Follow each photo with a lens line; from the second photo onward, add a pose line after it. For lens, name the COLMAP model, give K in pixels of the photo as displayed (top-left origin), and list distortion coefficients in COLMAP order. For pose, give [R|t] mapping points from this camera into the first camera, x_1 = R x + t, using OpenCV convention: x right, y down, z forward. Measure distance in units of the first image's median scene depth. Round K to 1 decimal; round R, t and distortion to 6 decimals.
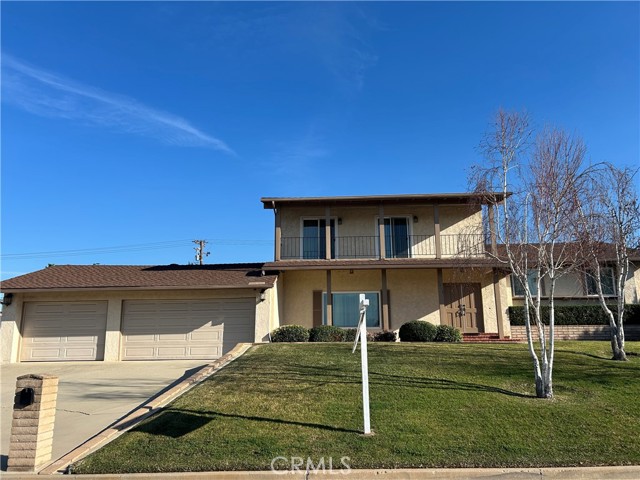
lens RADIAL K [[479.1, 0, 324.5], [0, 479.1, 243.5], [0, 0, 1]] dist [0.057817, -0.074420]
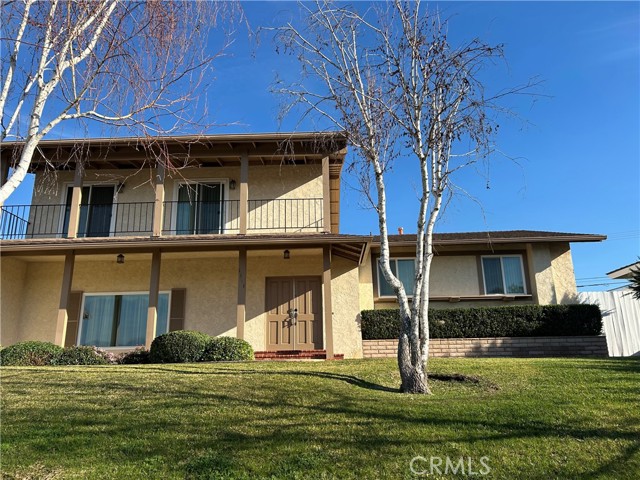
lens RADIAL K [[479.1, 0, 324.5], [0, 479.1, 243.5], [0, 0, 1]] dist [0.057817, -0.074420]
pose [[0.999593, -0.004390, 0.028195, 0.313070], [0.006271, 0.997735, -0.066970, 0.082961], [-0.027837, 0.067120, 0.997357, 0.341962]]
